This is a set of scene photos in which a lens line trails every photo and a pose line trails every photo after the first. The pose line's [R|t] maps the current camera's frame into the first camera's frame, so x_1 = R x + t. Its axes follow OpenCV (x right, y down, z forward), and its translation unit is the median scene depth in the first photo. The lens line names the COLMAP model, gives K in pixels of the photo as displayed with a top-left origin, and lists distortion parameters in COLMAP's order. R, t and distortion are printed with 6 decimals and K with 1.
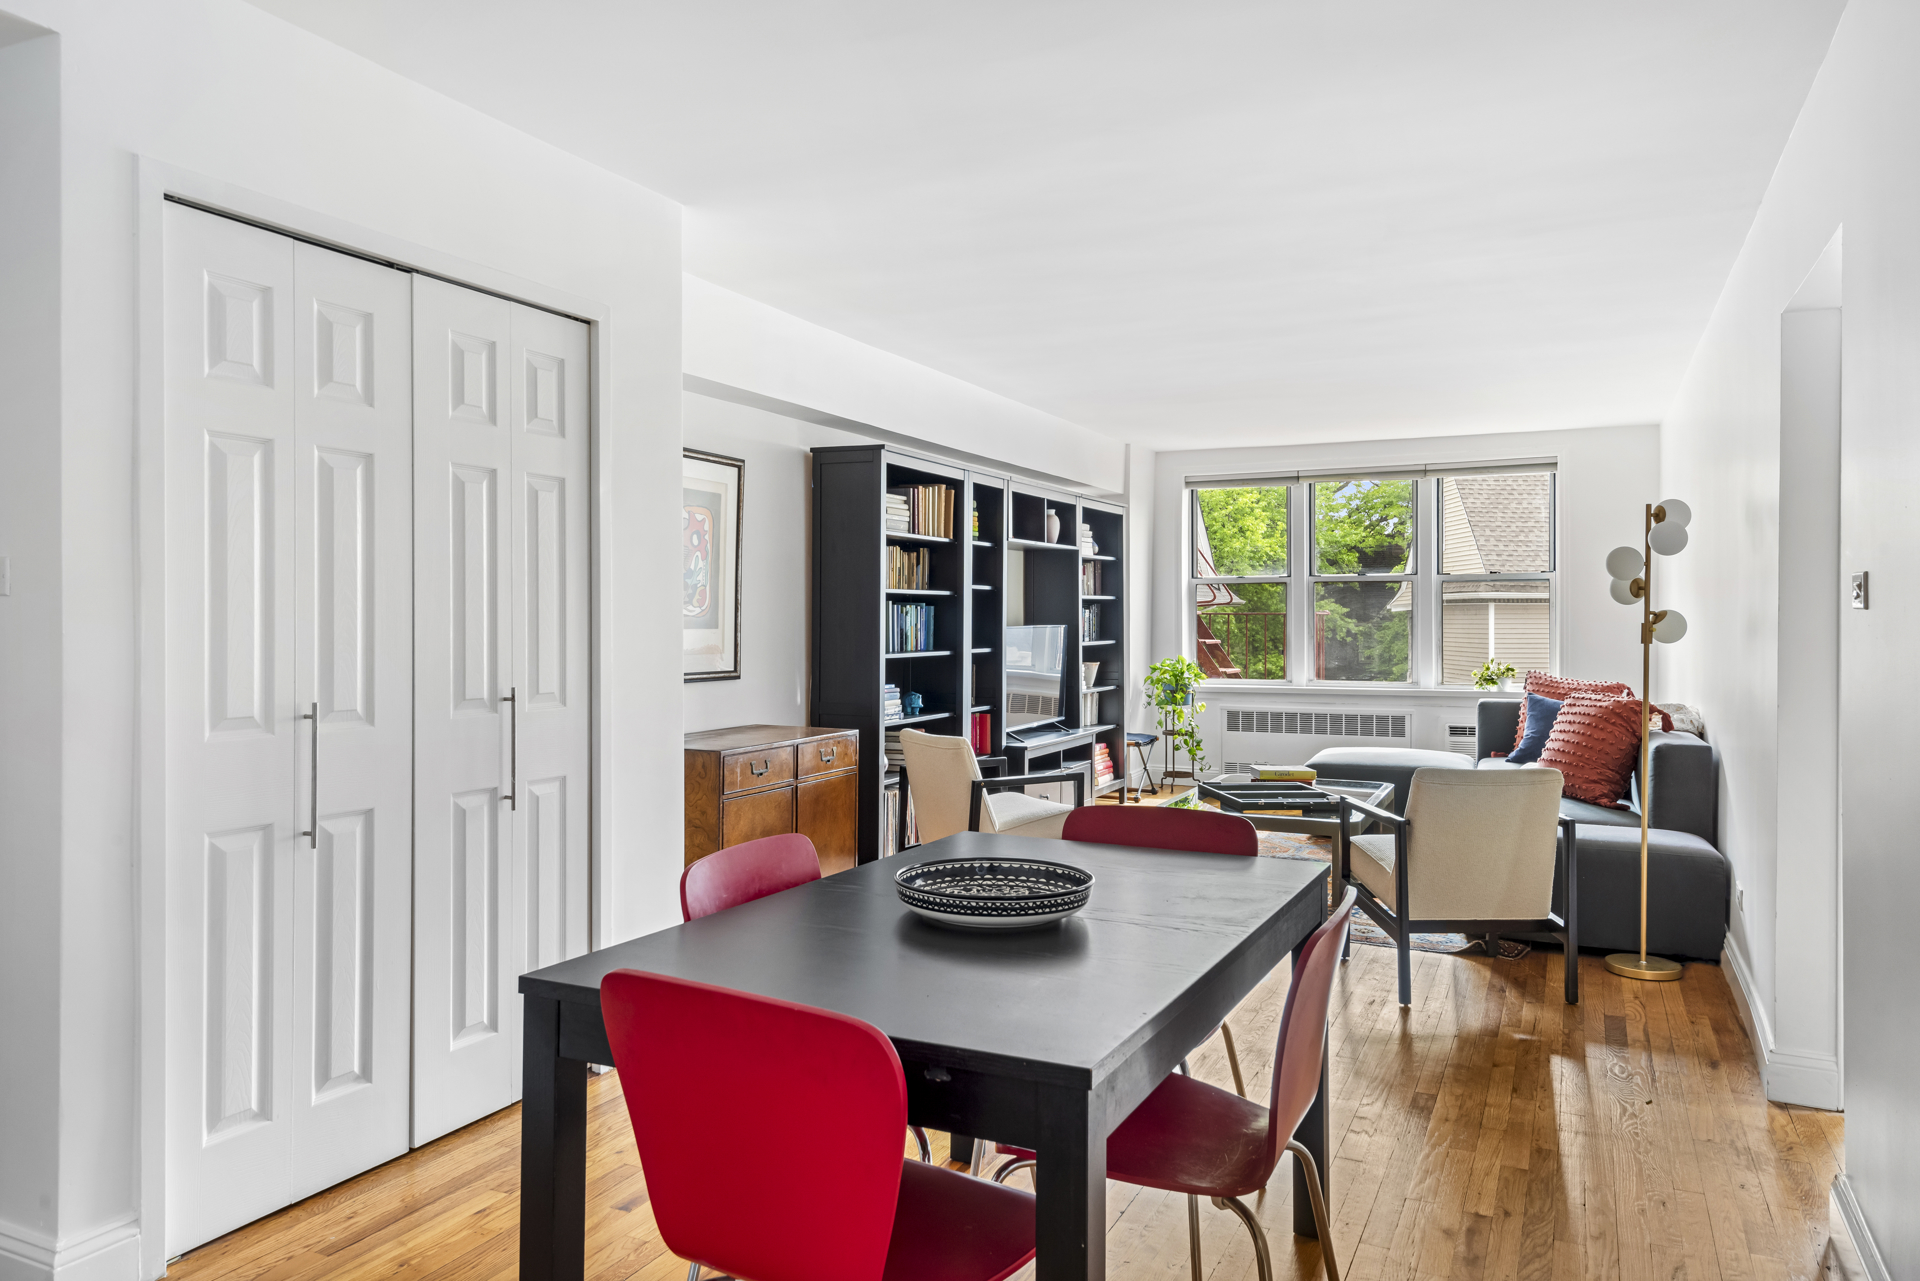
lens RADIAL K [[1326.5, 0, 960.0], [0, 1326.5, 640.5], [0, 0, 1]] dist [-0.000201, 0.000020]
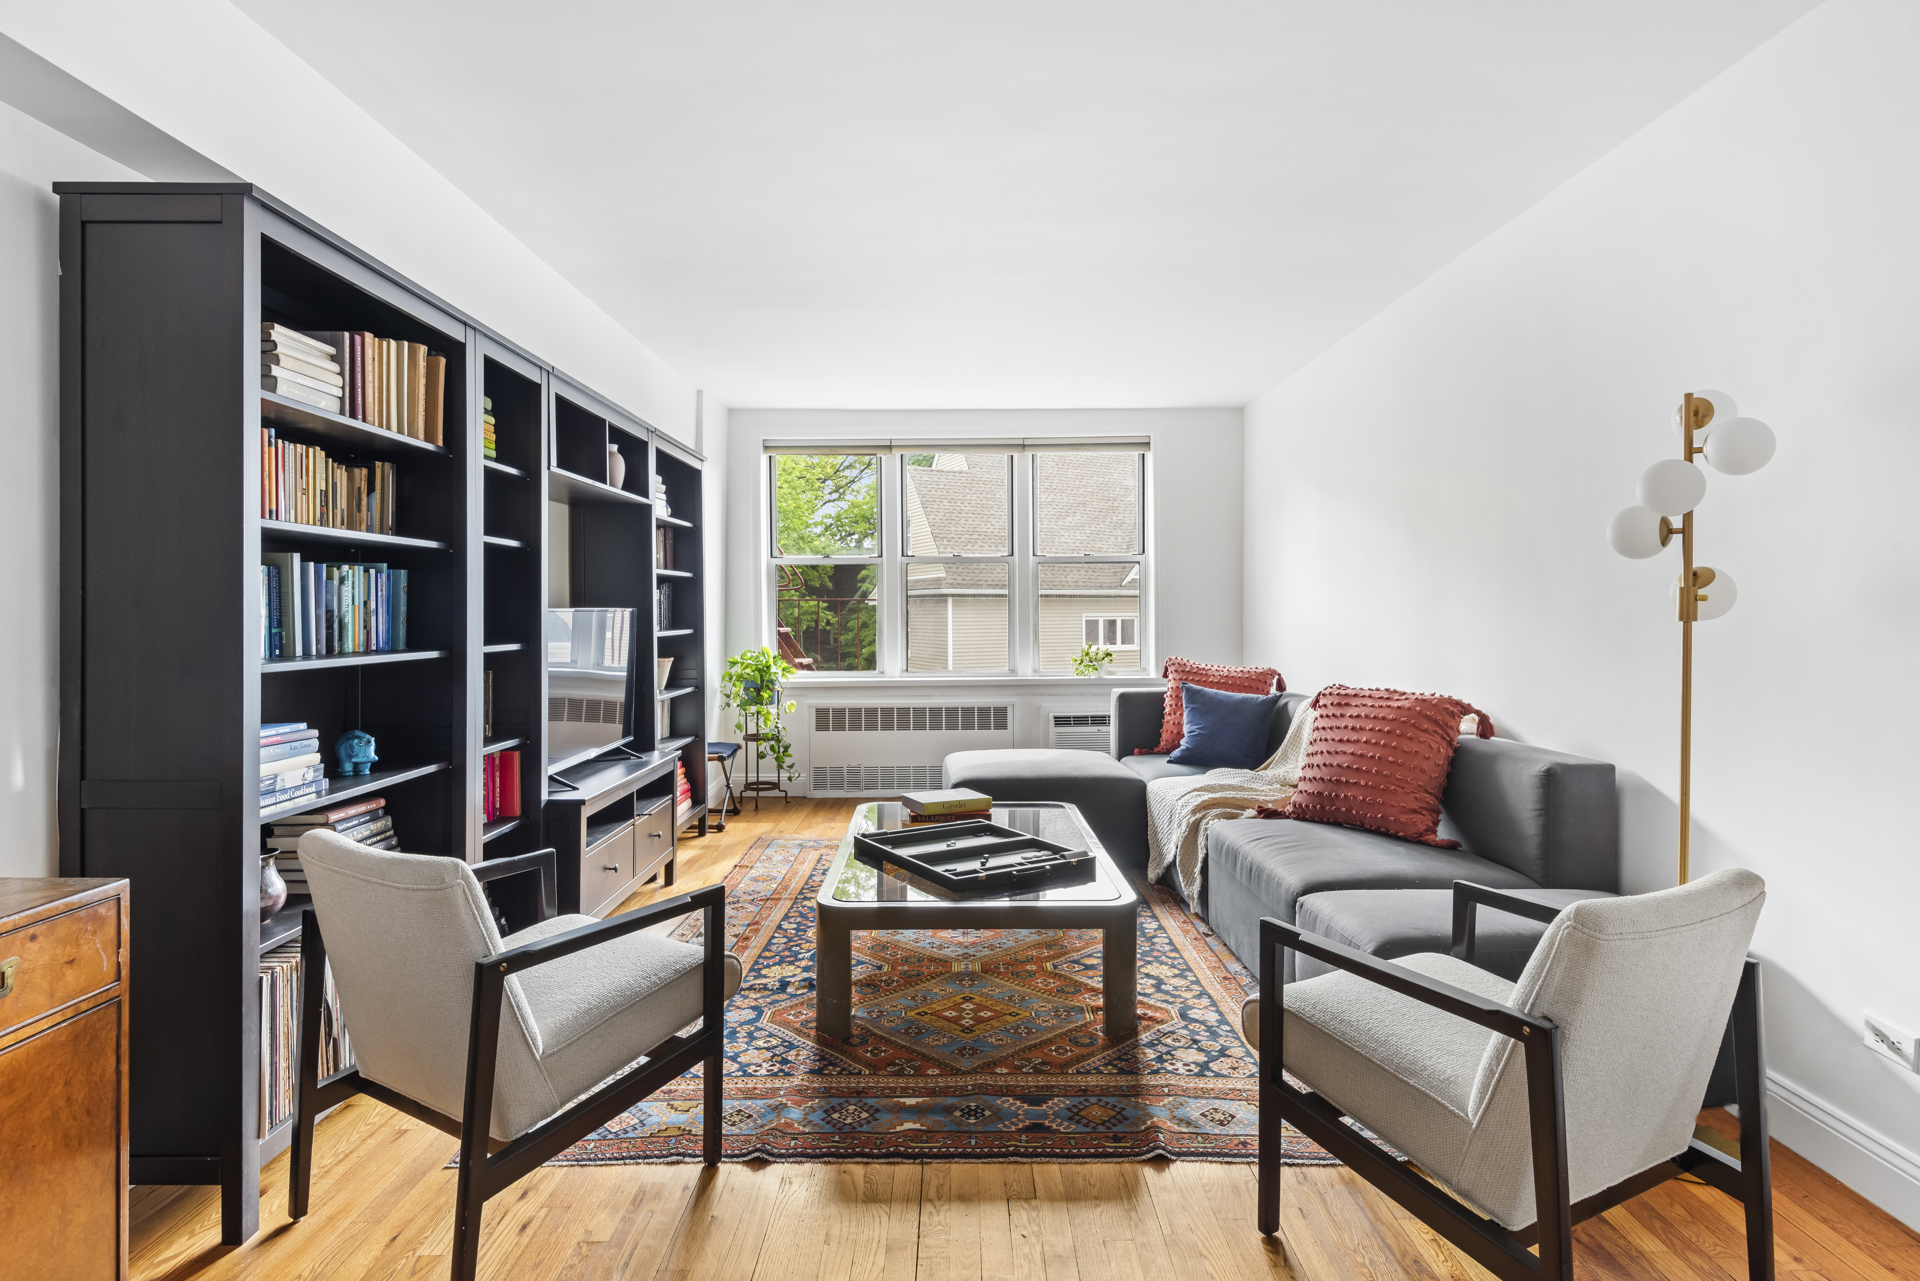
lens RADIAL K [[1007.0, 0, 963.5], [0, 1007.0, 616.5], [0, 0, 1]] dist [-0.001762, -0.001029]
pose [[0.905683, -0.007015, 0.423898, 0.010598], [0.012542, 0.999869, -0.010249, 0.000540], [-0.423770, 0.014599, 0.905652, 0.443722]]
